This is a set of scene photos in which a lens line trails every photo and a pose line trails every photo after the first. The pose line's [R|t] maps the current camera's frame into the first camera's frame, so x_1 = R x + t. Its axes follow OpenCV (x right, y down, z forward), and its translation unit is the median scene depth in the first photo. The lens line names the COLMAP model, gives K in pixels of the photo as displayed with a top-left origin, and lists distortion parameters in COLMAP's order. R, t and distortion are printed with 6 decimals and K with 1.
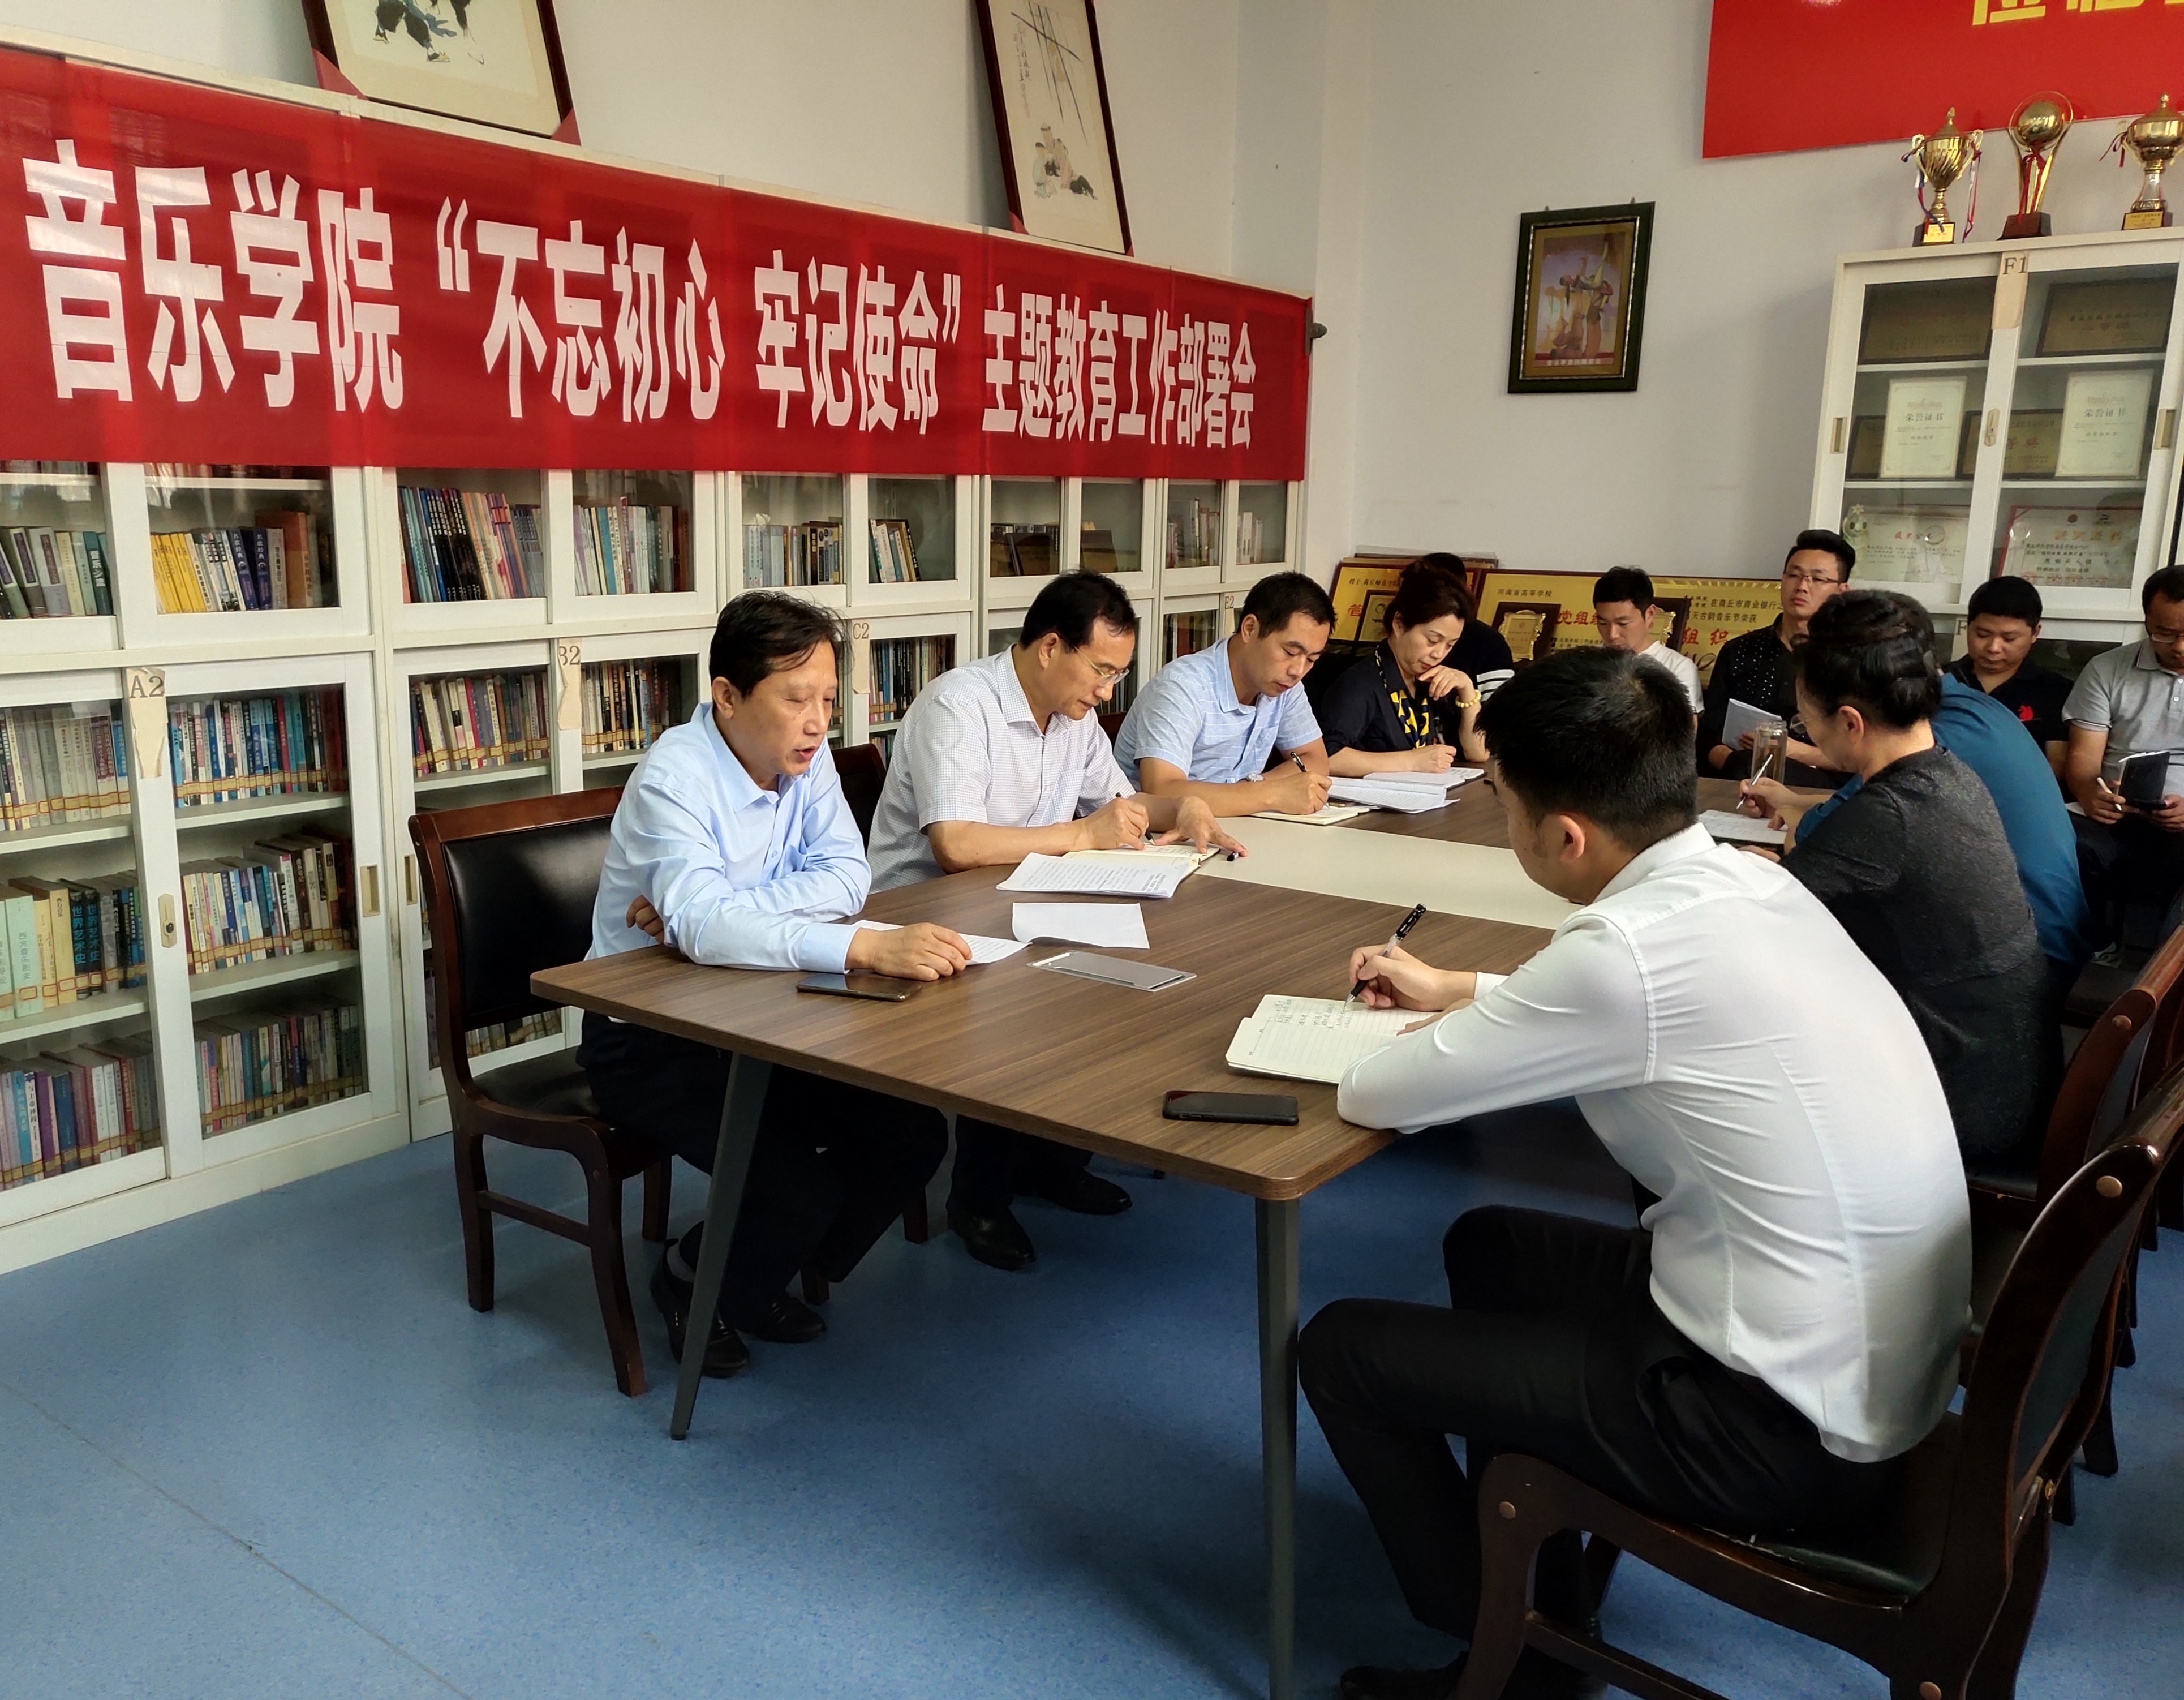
lens RADIAL K [[1739.3, 0, 1092.0], [0, 1739.3, 850.0], [0, 0, 1]] dist [0.036146, 0.004295]
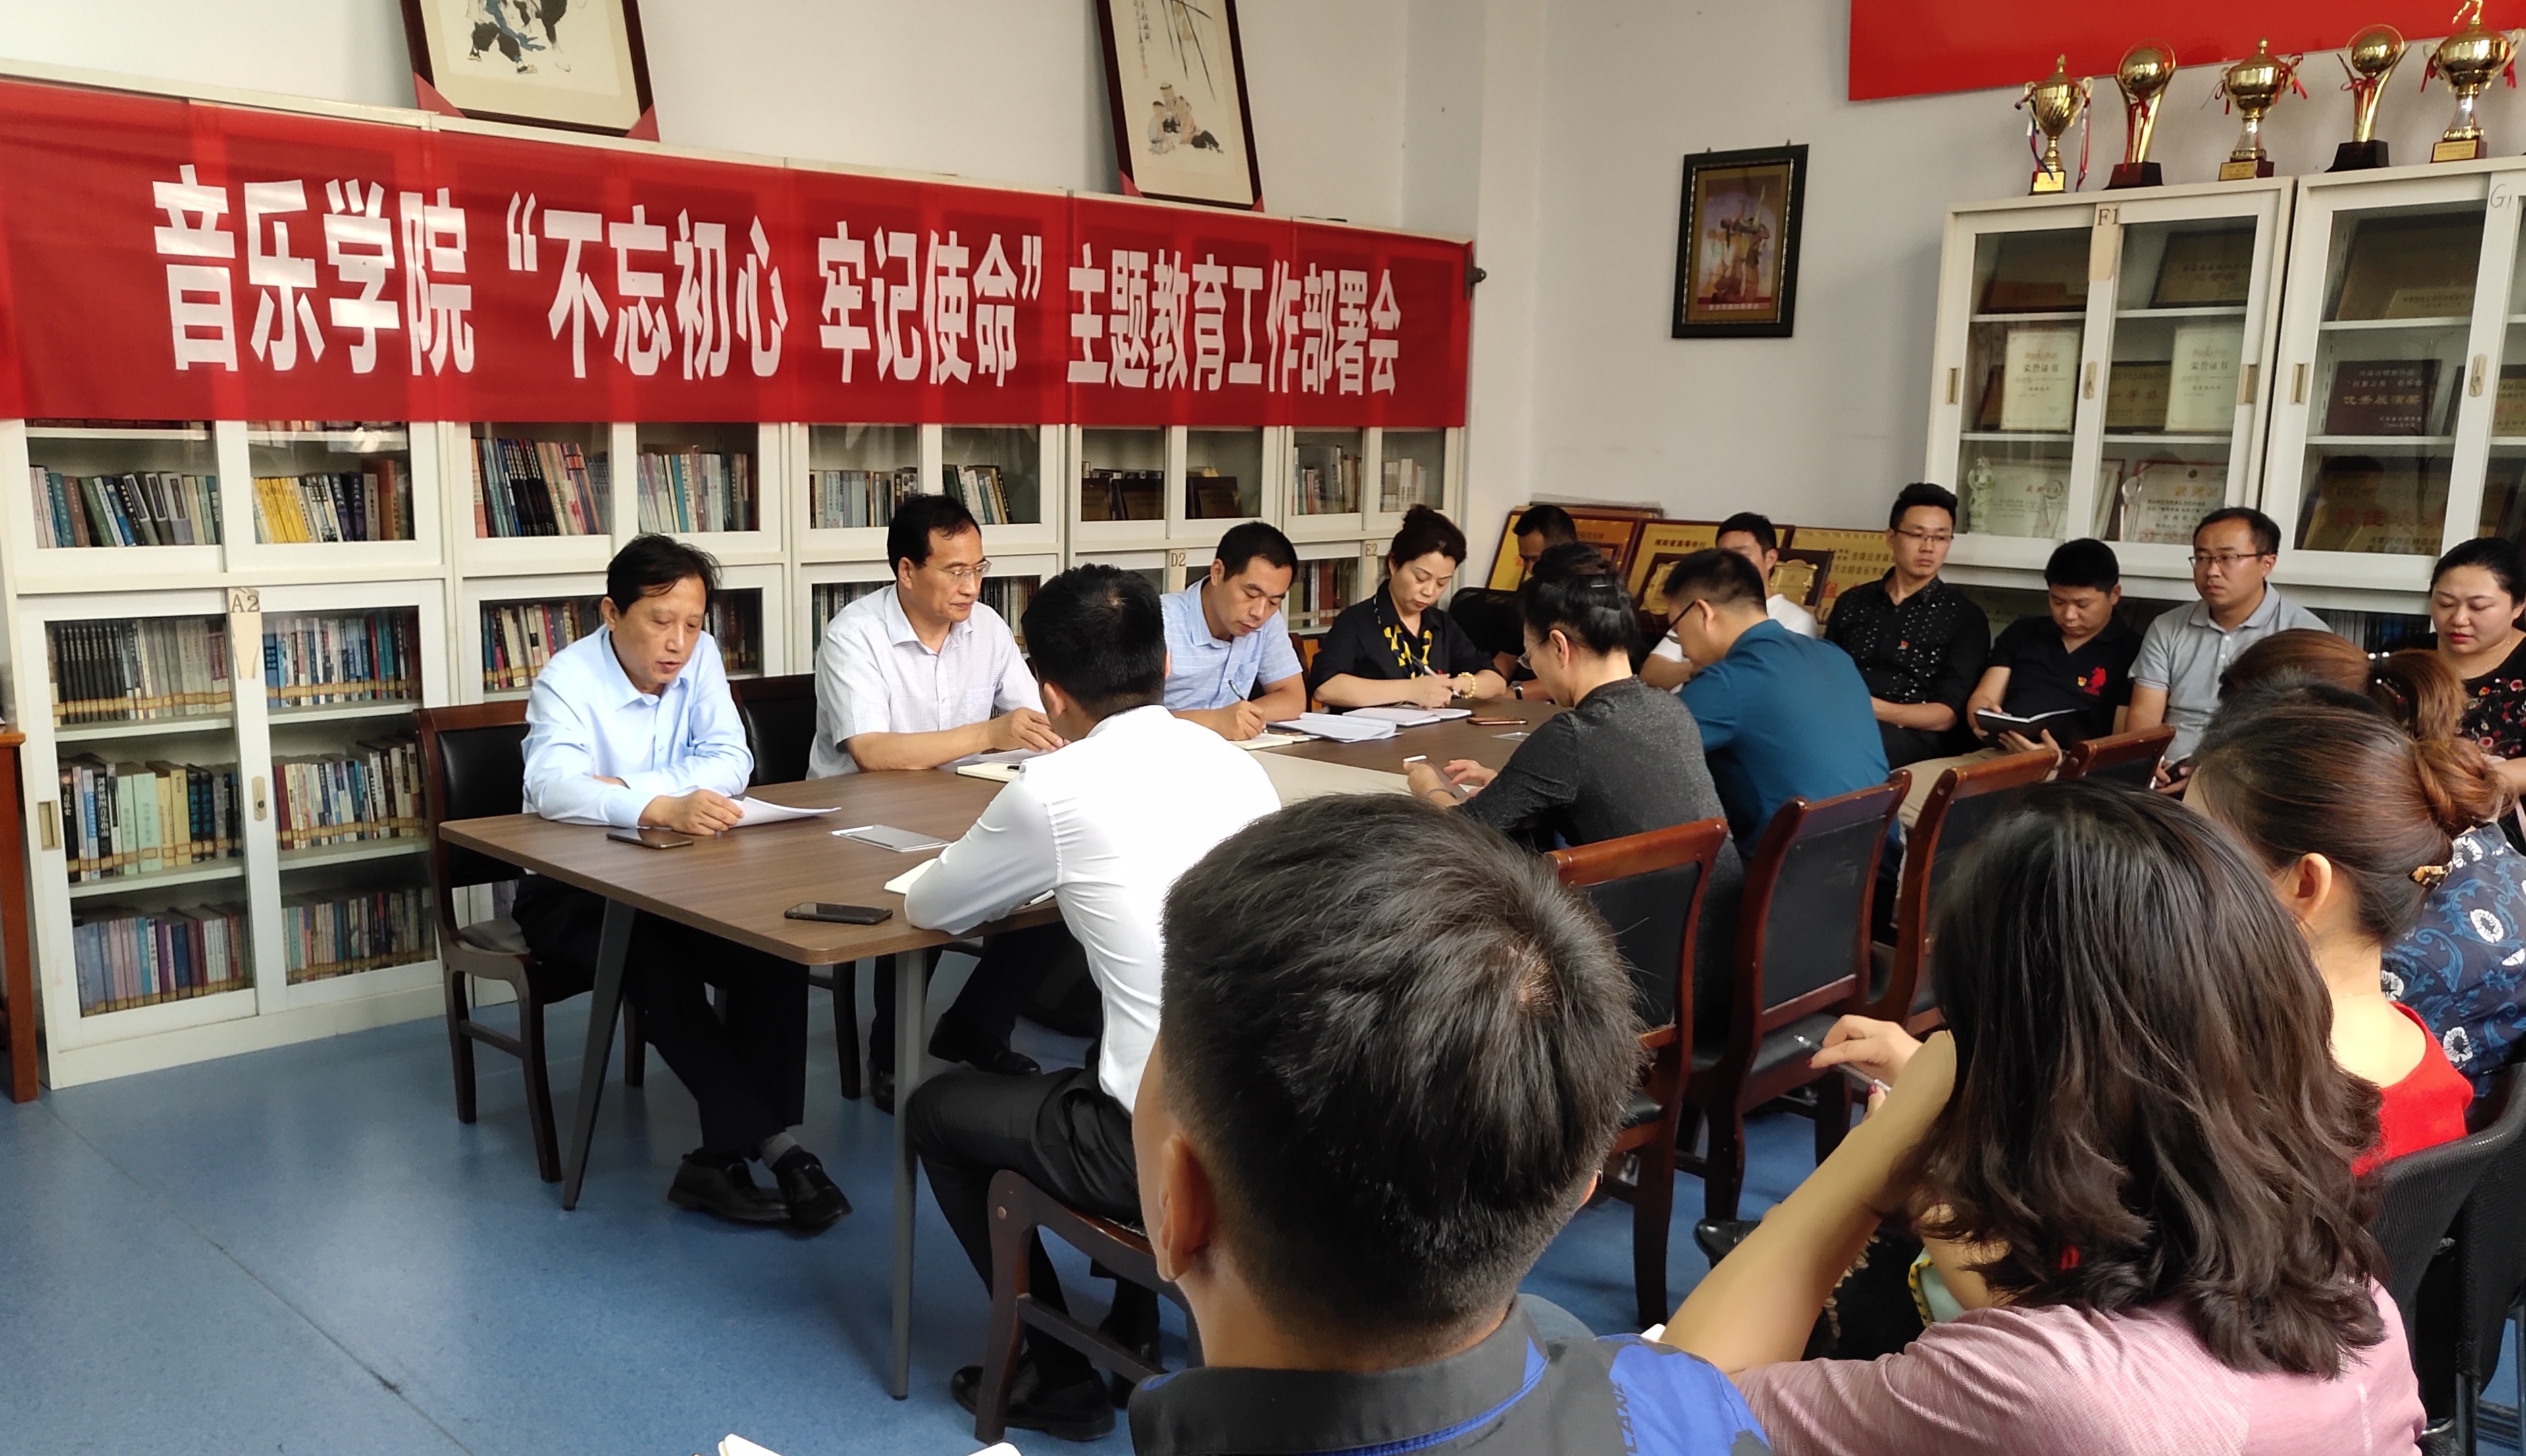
lens RADIAL K [[2045.6, 0, 1260.5], [0, 2045.6, 816.5], [0, 0, 1]] dist [0.028447, 0.000554]
pose [[0.988773, 0.031298, -0.146110, 0.300854], [-0.033235, 0.999389, -0.010837, 0.037900], [0.145681, 0.015572, 0.989209, -0.248108]]
